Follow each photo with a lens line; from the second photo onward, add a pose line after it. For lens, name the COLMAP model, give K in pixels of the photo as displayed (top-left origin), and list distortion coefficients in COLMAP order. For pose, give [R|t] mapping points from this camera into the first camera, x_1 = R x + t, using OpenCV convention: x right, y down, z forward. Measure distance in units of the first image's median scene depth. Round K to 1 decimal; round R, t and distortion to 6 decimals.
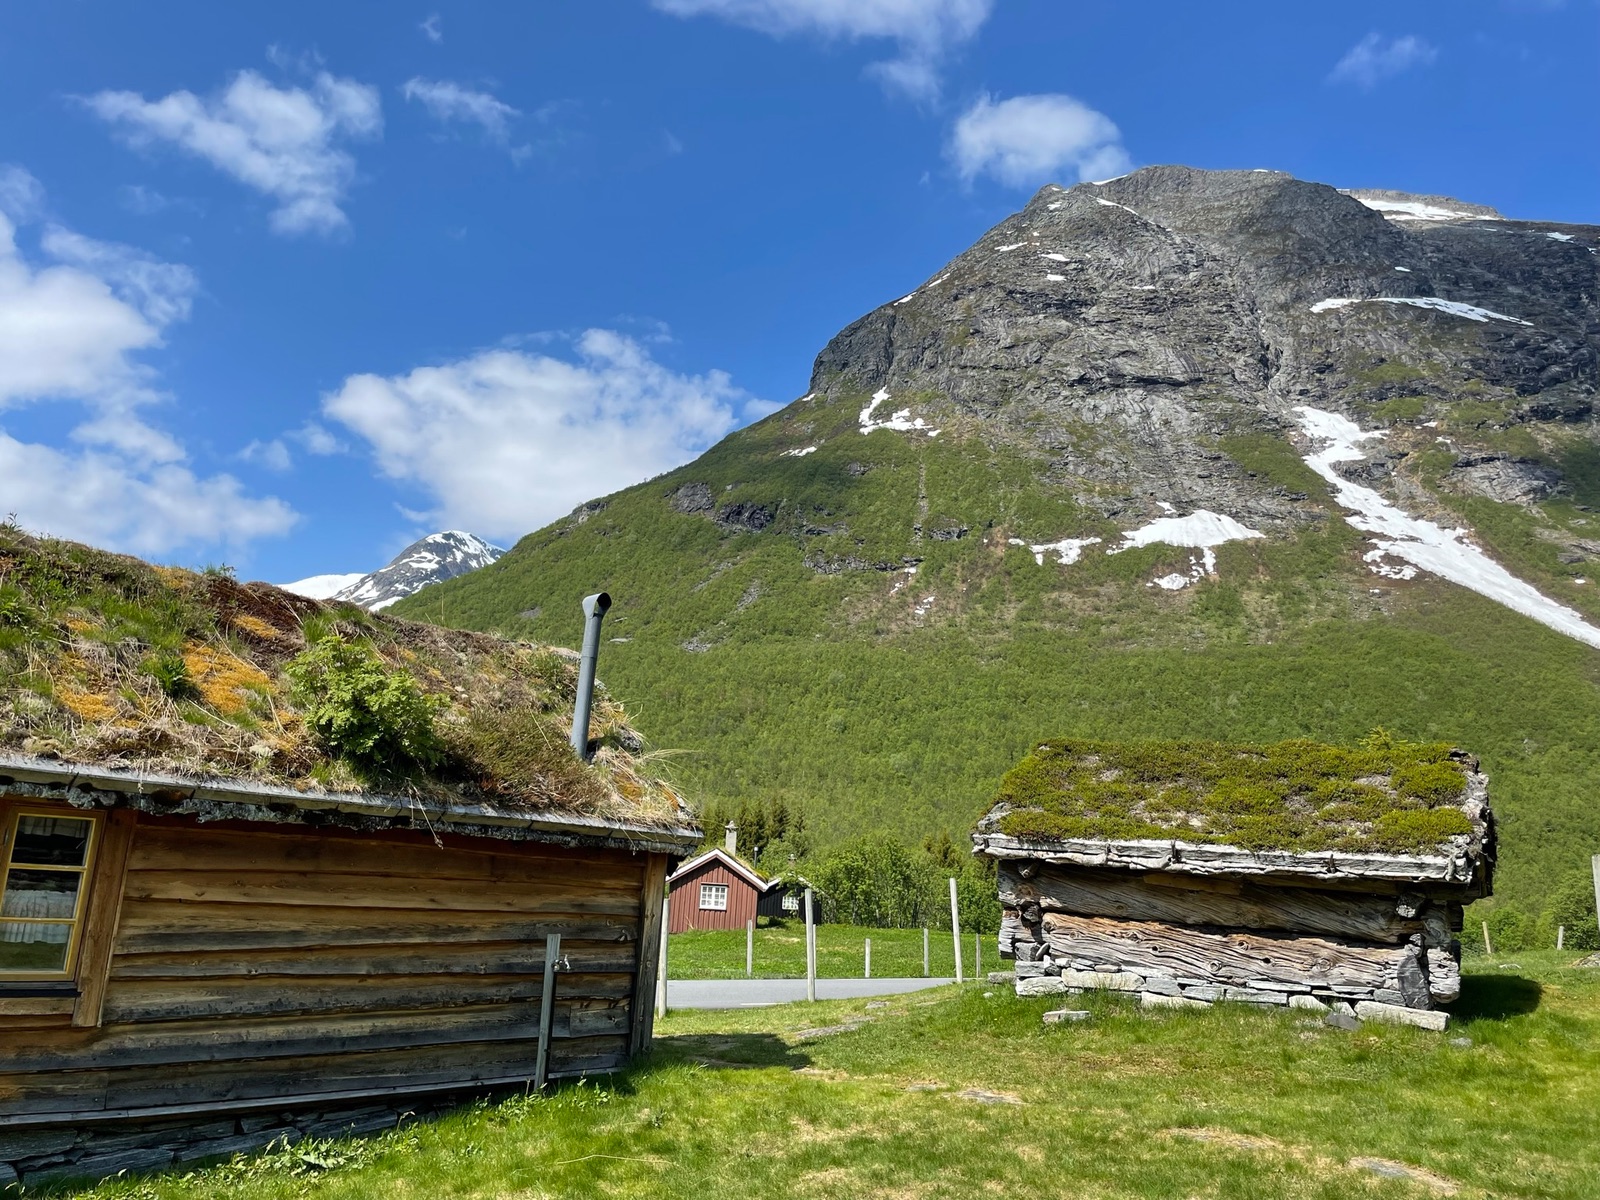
lens RADIAL K [[1193.2, 0, 800.0], [0, 1193.2, 600.0], [0, 0, 1]] dist [0.091583, -0.133488]
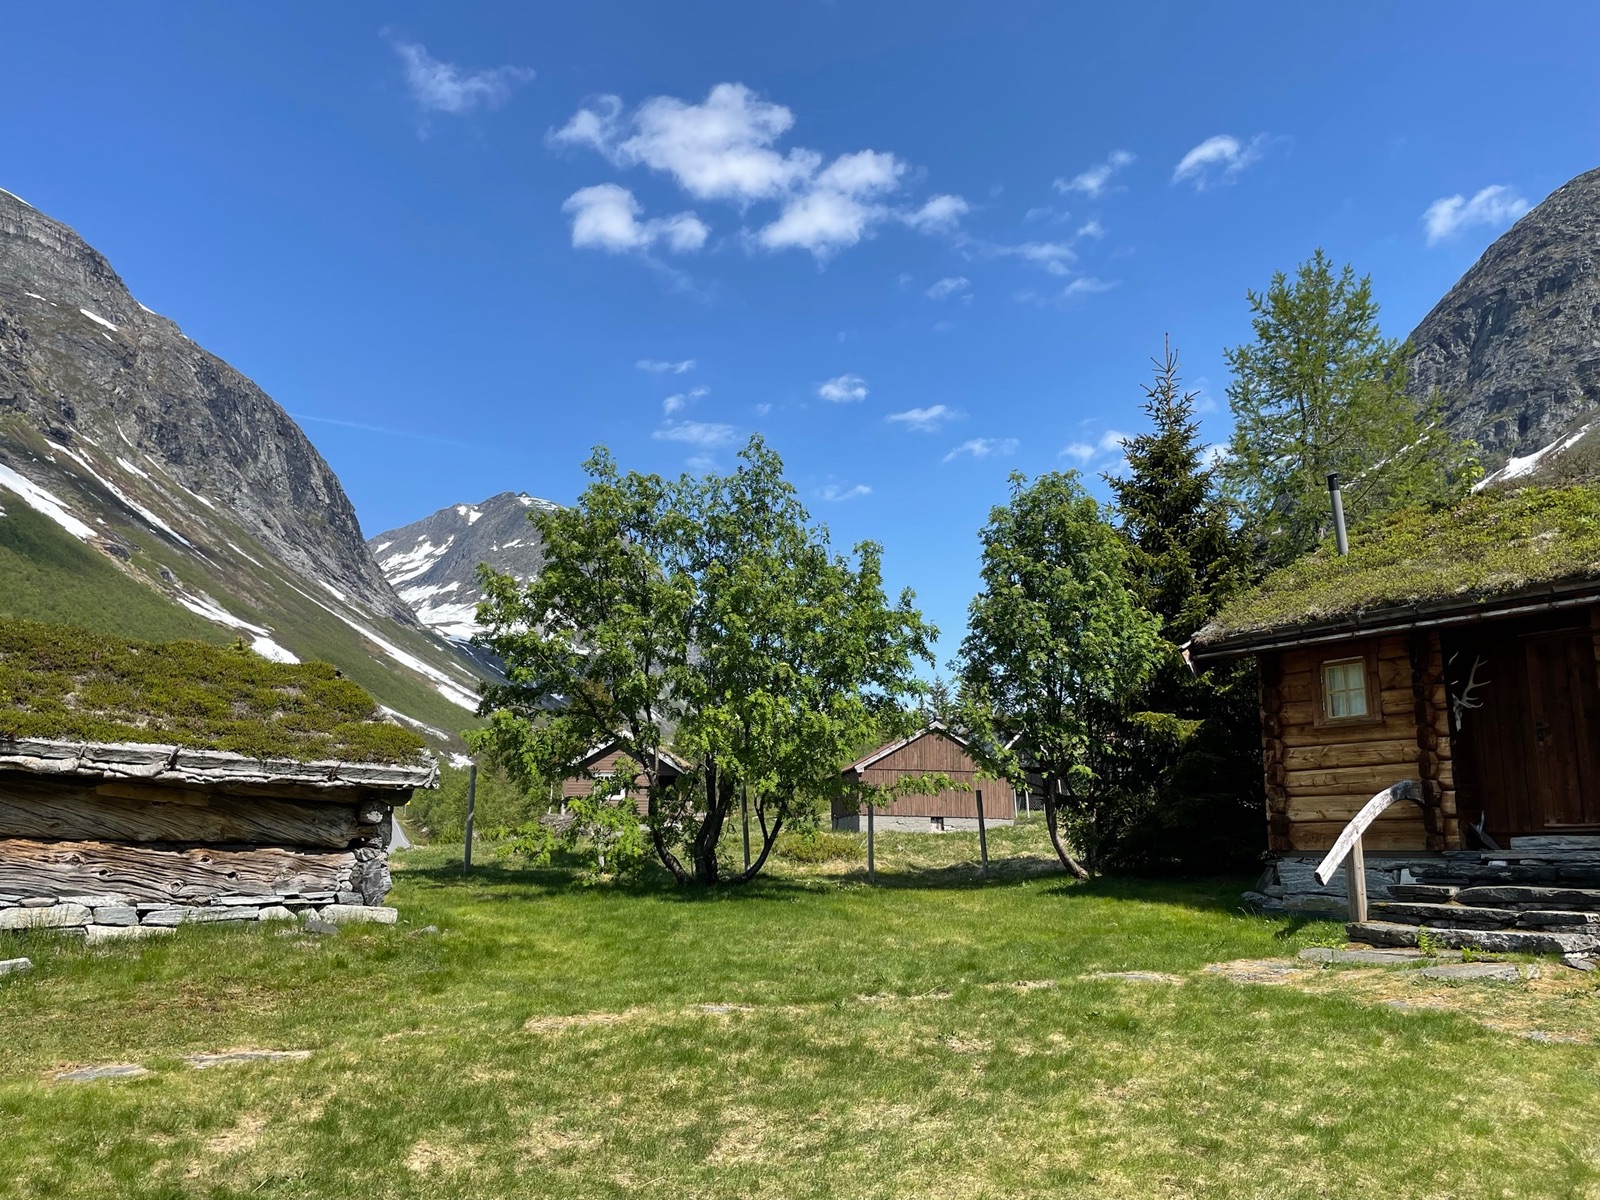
lens RADIAL K [[1187.2, 0, 799.4], [0, 1187.2, 630.8], [0, 0, 1]] dist [0.085450, -0.119833]
pose [[0.227956, 0.128216, 0.965193, -0.317729], [-0.216044, 0.973242, -0.078260, 0.070758], [-0.949400, -0.190684, 0.249557, 0.294178]]
